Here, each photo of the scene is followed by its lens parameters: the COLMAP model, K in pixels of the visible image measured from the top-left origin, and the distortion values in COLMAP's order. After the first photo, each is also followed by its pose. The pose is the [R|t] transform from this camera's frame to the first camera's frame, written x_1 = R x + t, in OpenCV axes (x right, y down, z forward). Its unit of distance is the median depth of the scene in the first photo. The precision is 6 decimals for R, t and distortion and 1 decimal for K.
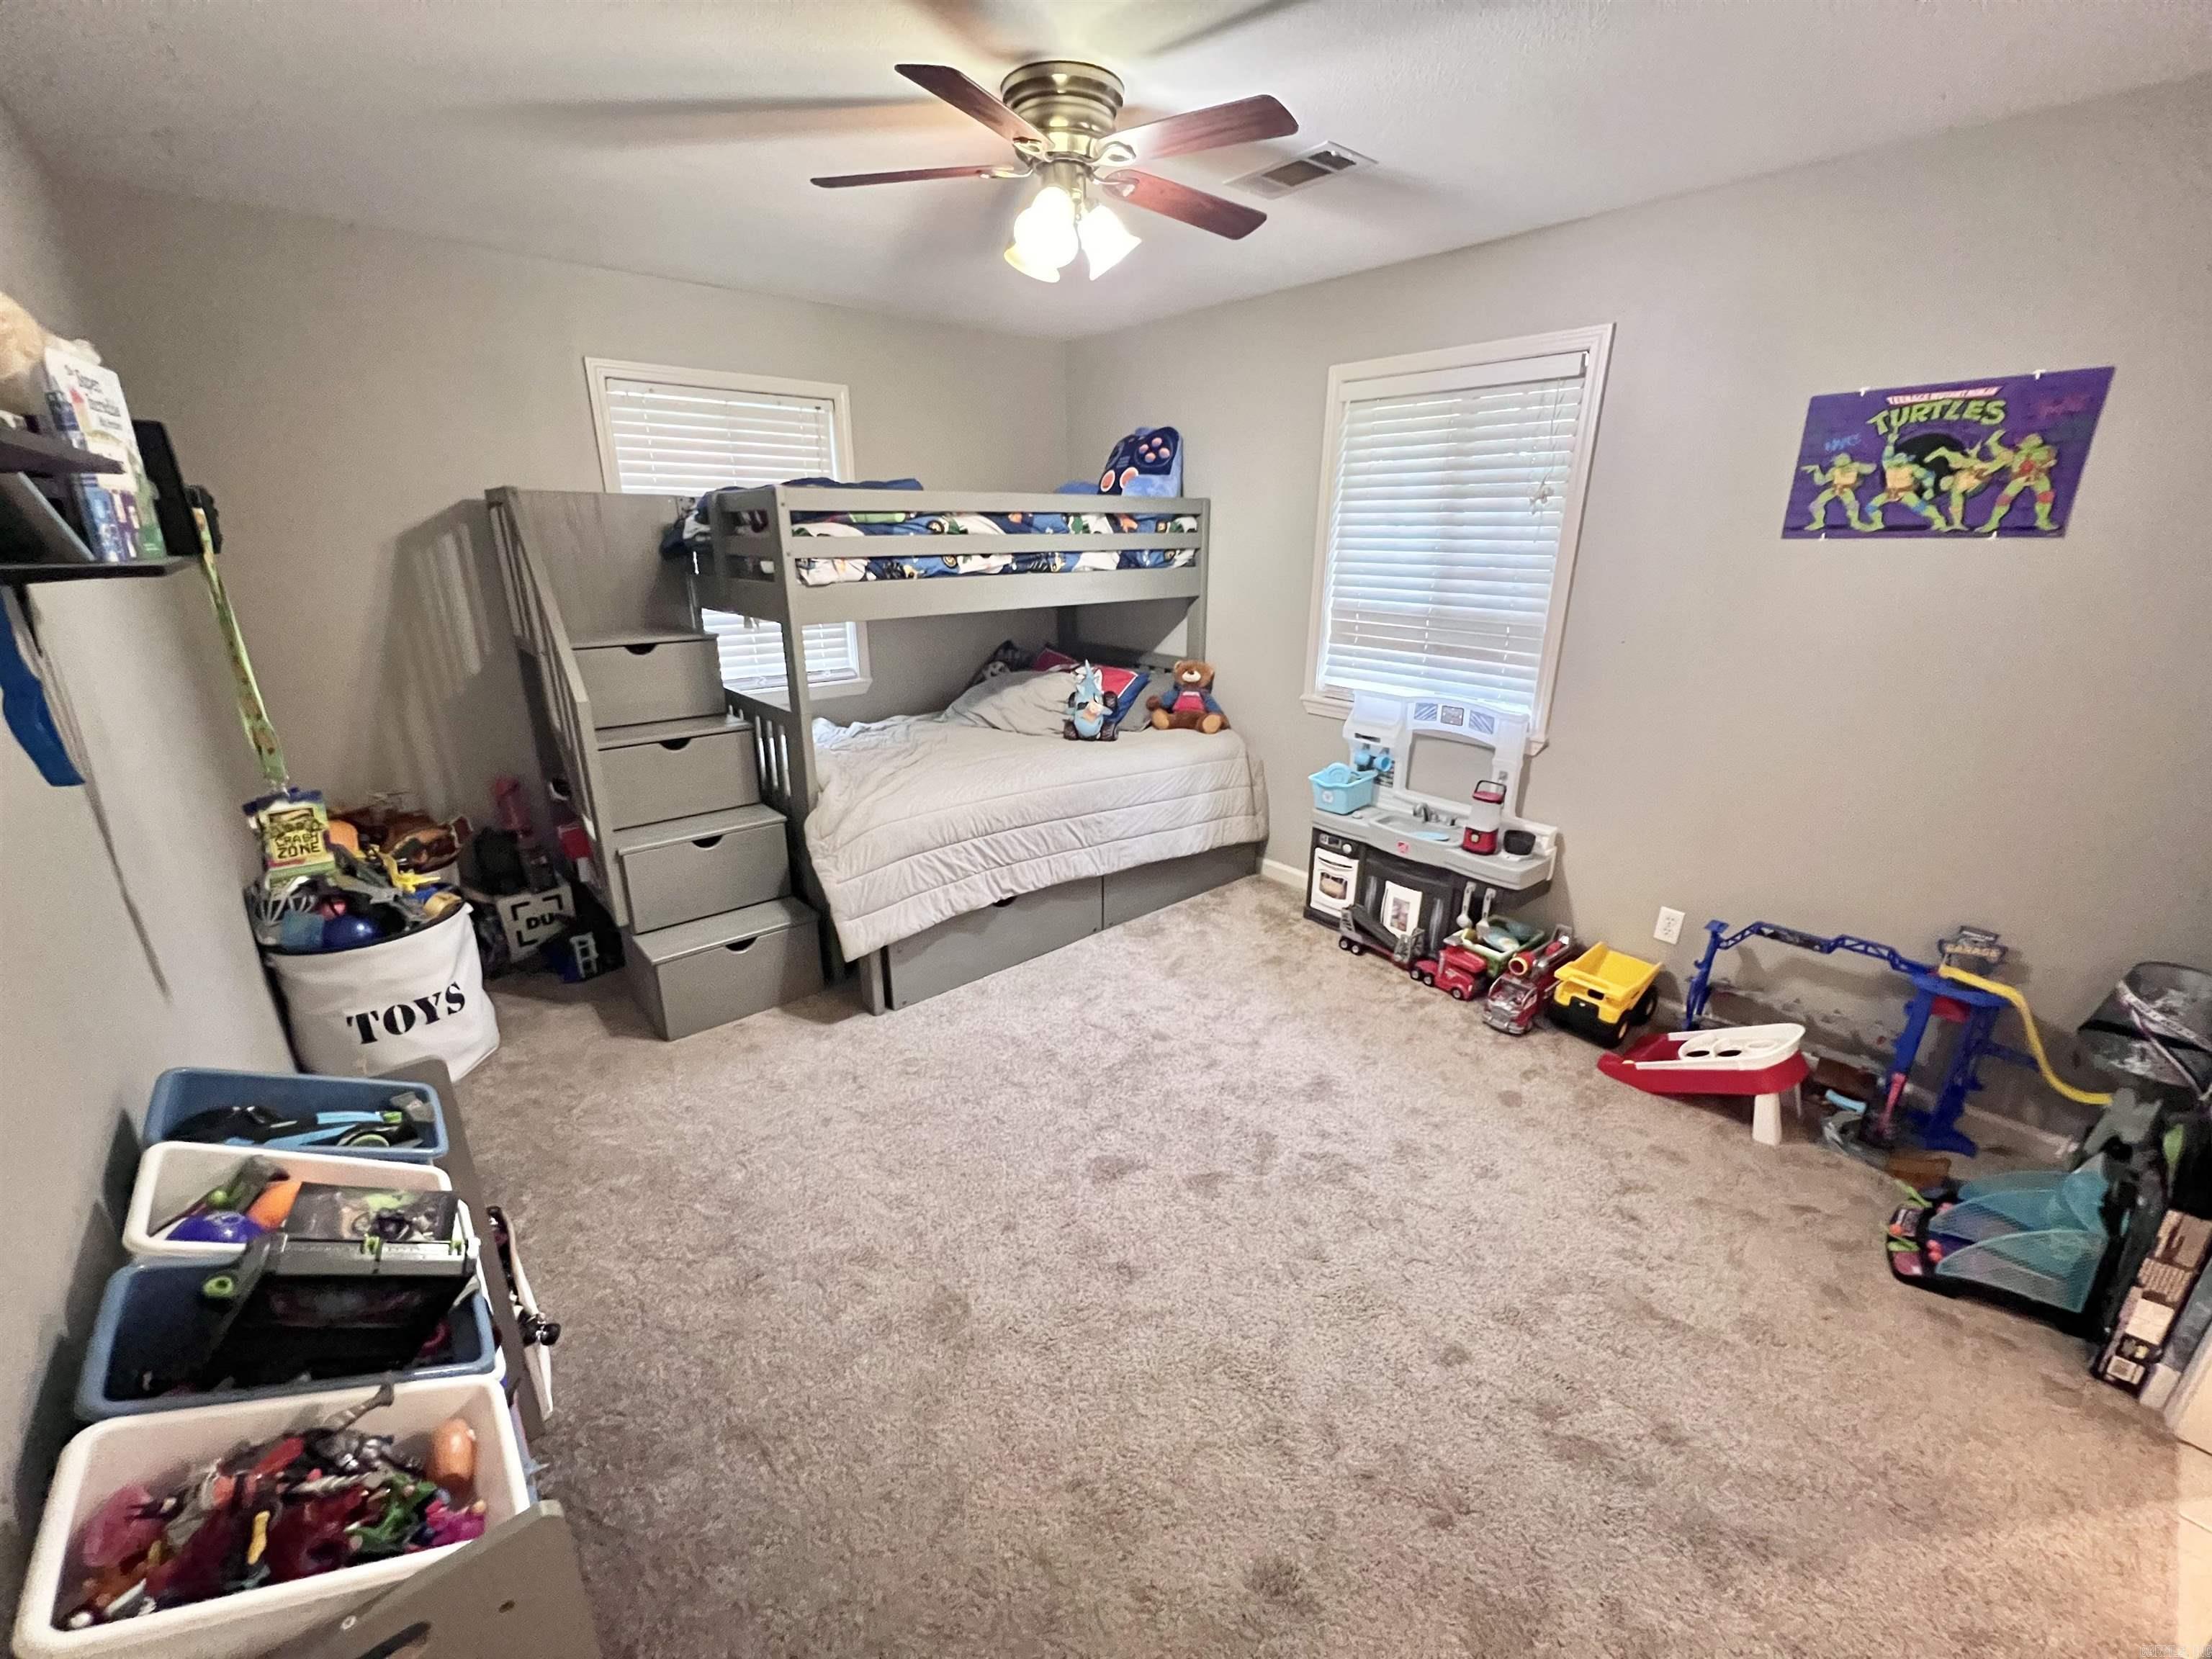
lens RADIAL K [[881.9, 0, 1099.8], [0, 881.9, 828.5], [0, 0, 1]] dist [-0.001373, 0.000360]
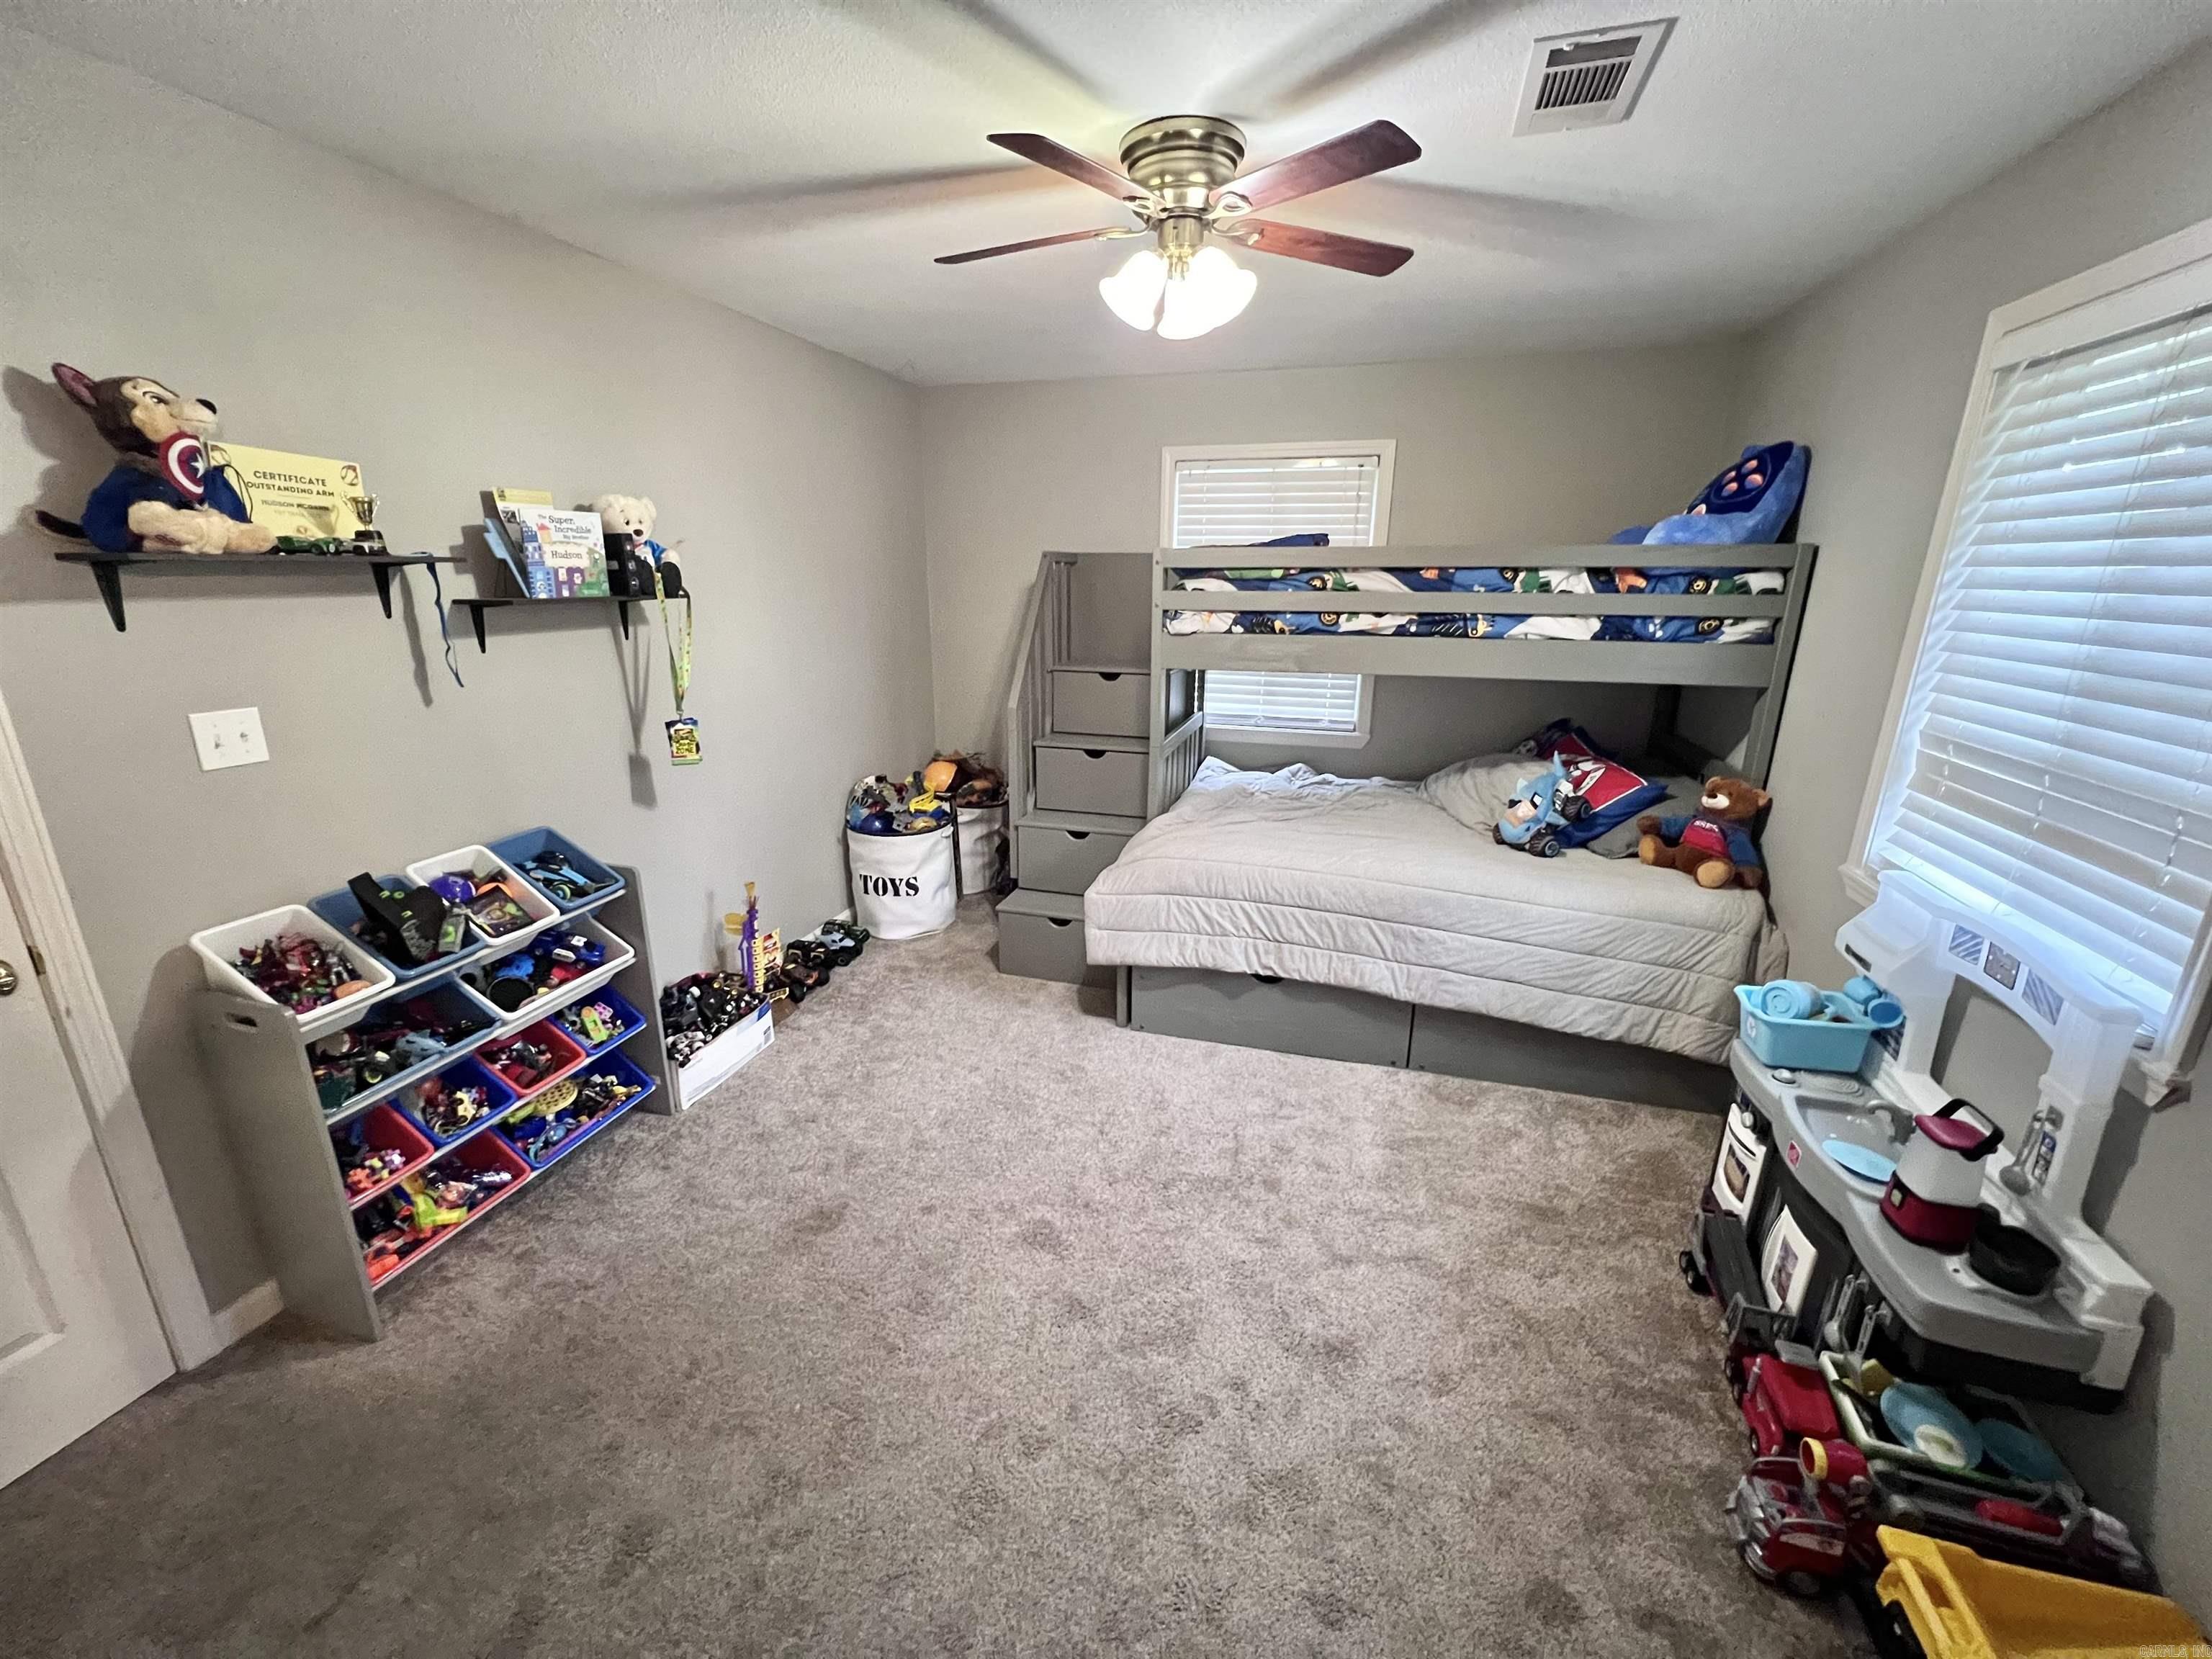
lens RADIAL K [[881.9, 0, 1103.3], [0, 881.9, 827.0], [0, 0, 1]] dist [-0.001373, 0.000360]
pose [[0.542864, 0.235445, -0.806141, 0.496522], [-0.276301, 0.956531, 0.093305, -0.105963], [0.793068, 0.172085, 0.584320, 0.280384]]
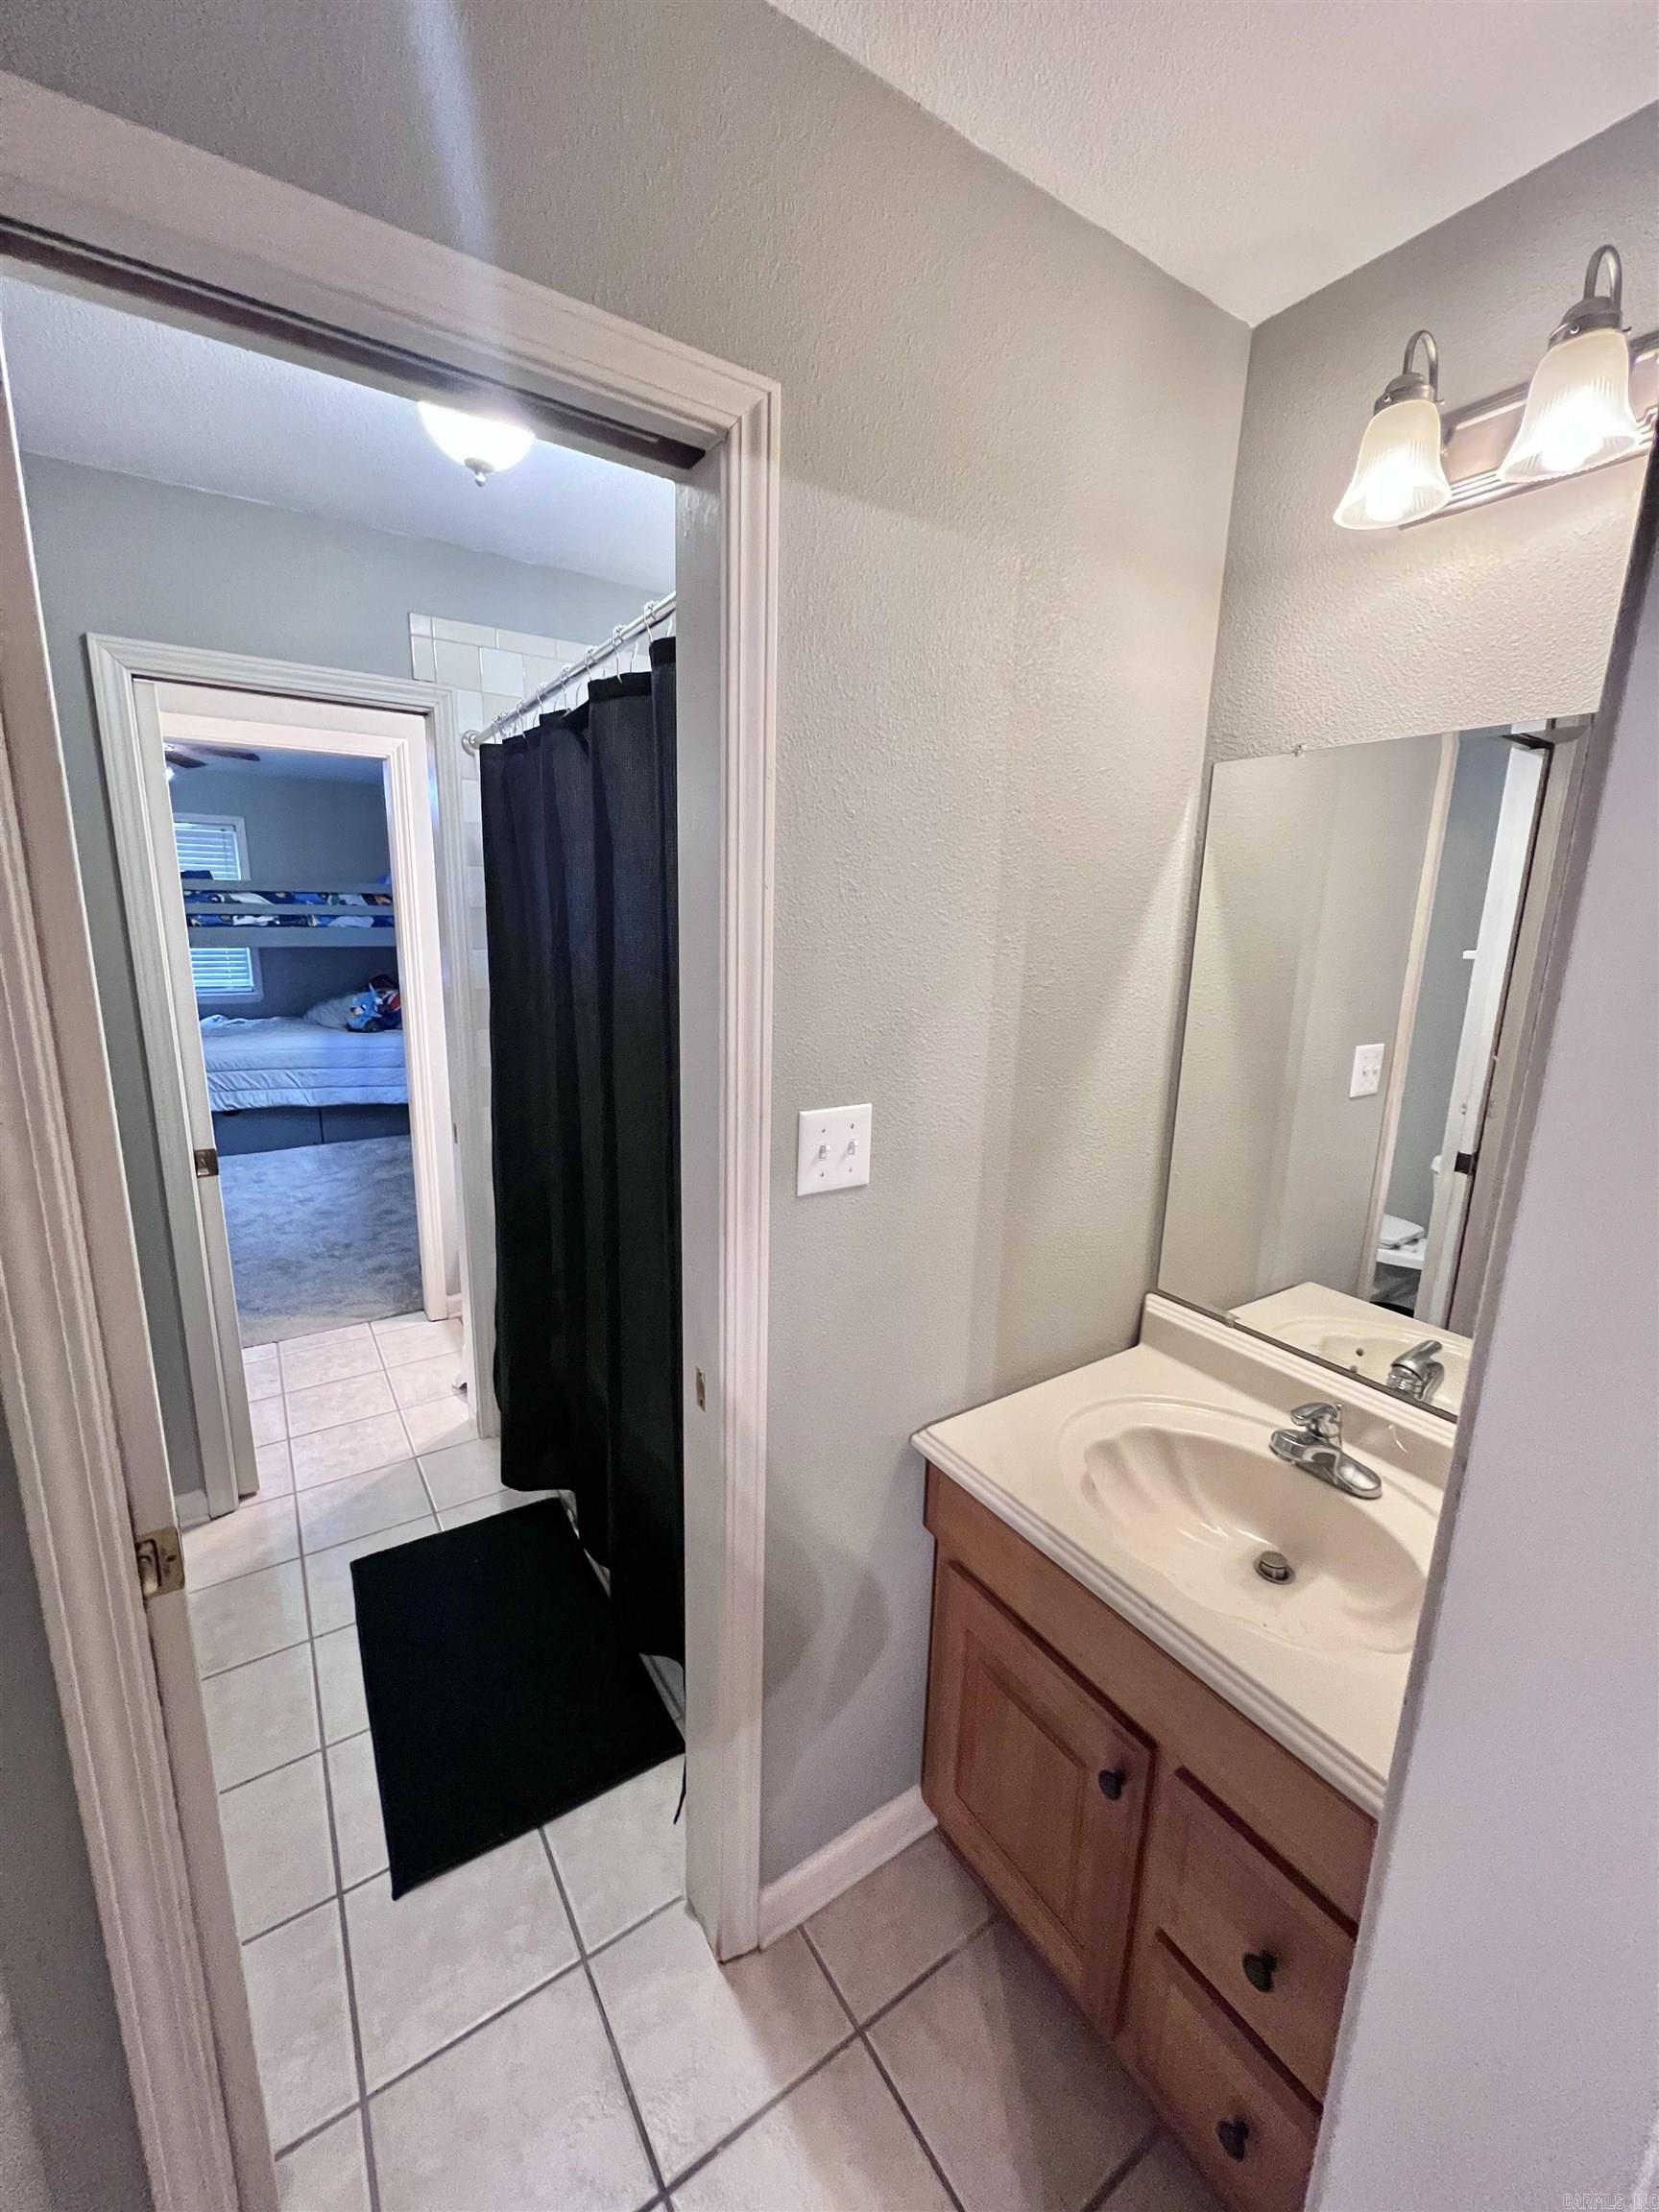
lens RADIAL K [[881.9, 0, 827.7], [0, 881.9, 1102.8], [0, 0, 1]] dist [-0.001373, 0.000360]
pose [[0.992142, 0.044381, -0.116982, 1.193006], [-0.057635, 0.991982, -0.112473, 0.182746], [0.111052, 0.118331, 0.986745, -0.533825]]
